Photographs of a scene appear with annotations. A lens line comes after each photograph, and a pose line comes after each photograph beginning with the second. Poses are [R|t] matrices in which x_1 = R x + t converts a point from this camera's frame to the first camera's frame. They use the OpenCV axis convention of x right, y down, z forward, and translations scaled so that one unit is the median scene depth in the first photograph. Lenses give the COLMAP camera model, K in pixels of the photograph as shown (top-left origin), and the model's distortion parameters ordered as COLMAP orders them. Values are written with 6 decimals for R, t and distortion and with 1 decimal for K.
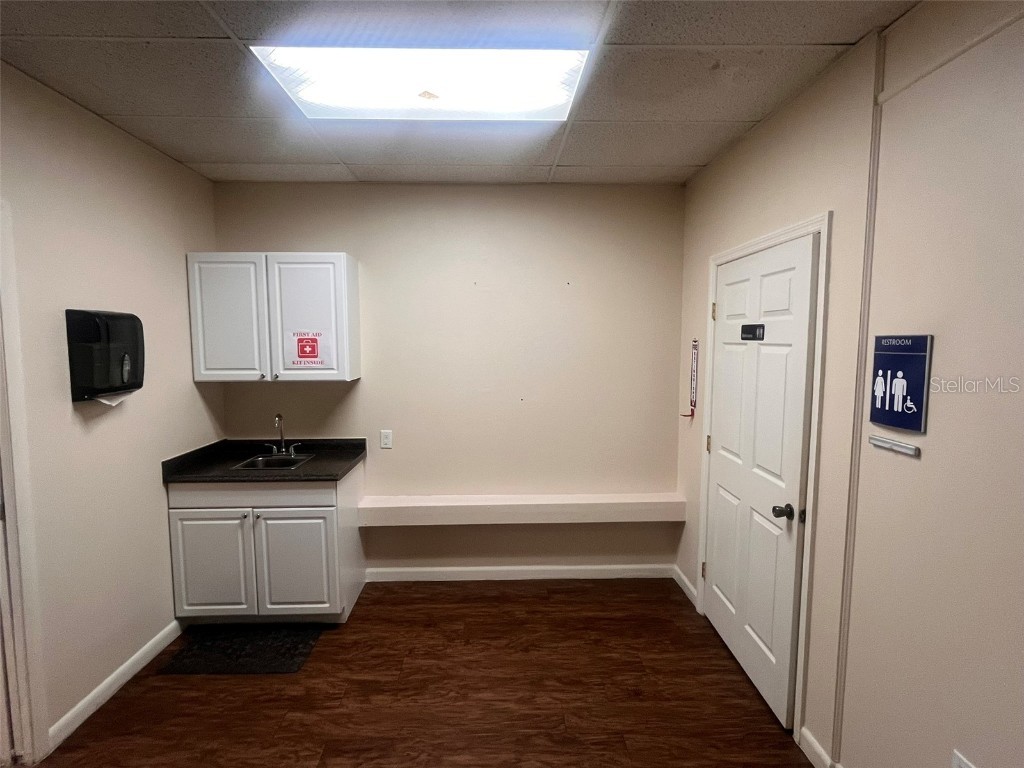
lens RADIAL K [[509.1, 0, 514.1], [0, 509.1, 380.7], [0, 0, 1]] dist [-0.008774, 0.001550]
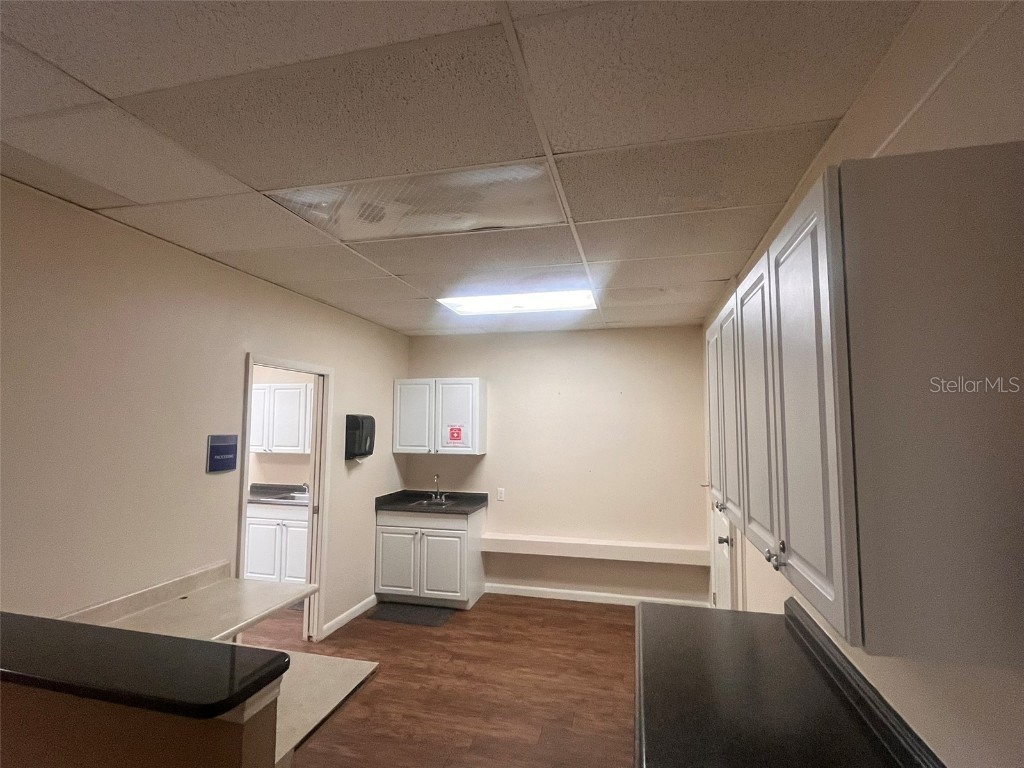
lens RADIAL K [[509.1, 0, 511.6], [0, 509.1, 383.1], [0, 0, 1]] dist [-0.008774, 0.001550]
pose [[0.961153, -0.014181, -0.275652, 0.245942], [-0.030316, 0.987213, -0.156497, 0.027753], [0.274347, 0.158774, 0.948433, -0.589897]]
